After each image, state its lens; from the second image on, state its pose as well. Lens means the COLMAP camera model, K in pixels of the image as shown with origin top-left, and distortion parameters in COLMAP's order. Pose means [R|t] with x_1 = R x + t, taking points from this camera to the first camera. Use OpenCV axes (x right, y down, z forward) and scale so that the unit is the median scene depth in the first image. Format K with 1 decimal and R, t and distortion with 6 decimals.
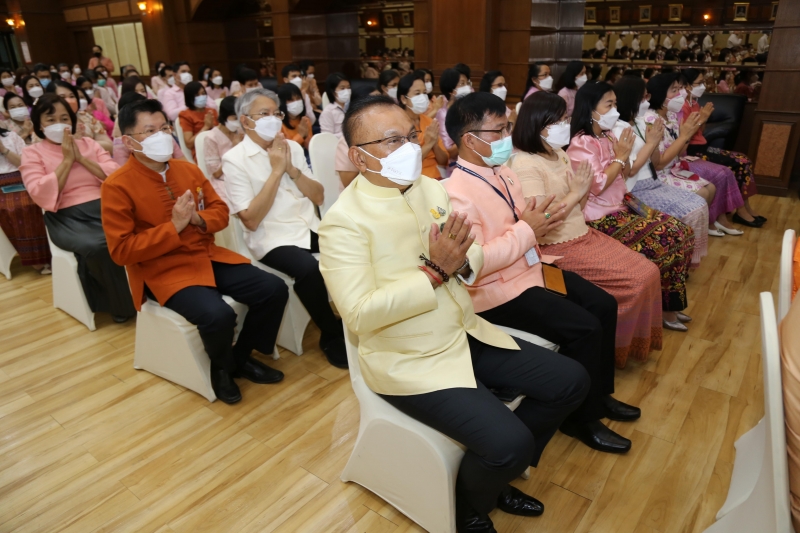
lens RADIAL K [[564.1, 0, 400.0], [0, 564.1, 266.5], [0, 0, 1]] dist [-0.124430, 0.086328]
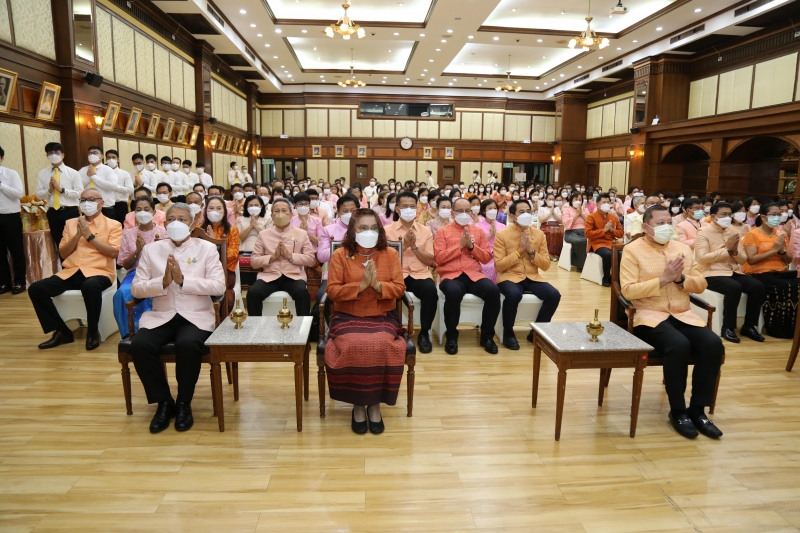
lens RADIAL K [[552.3, 0, 401.3], [0, 552.3, 270.3], [0, 0, 1]] dist [-0.125613, 0.076196]
pose [[0.675738, 0.154982, -0.720666, 0.371962], [-0.301636, 0.950187, -0.078490, 0.251083], [0.672603, 0.270417, 0.688825, -0.643526]]
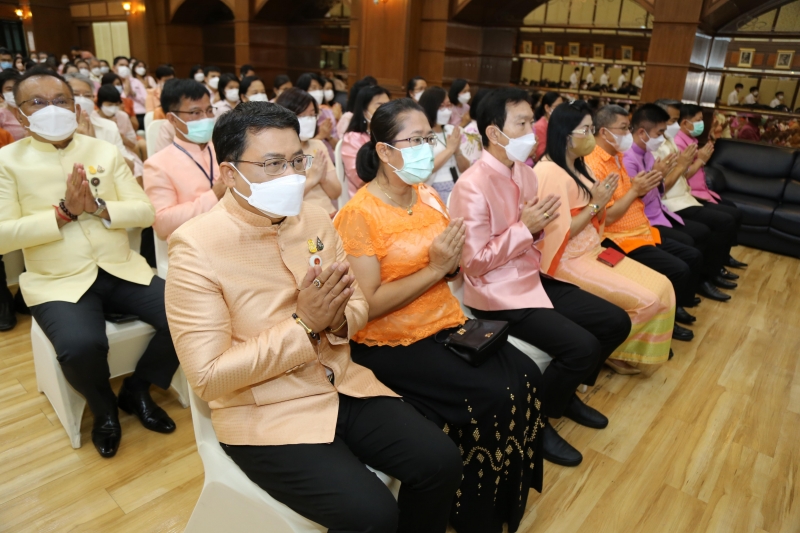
lens RADIAL K [[552.3, 0, 401.3], [0, 552.3, 270.3], [0, 0, 1]] dist [-0.125613, 0.076196]
pose [[0.996049, 0.087944, -0.012352, 0.180171], [-0.088194, 0.995873, -0.021422, 0.021812], [0.010417, 0.022427, 0.999694, -0.039464]]
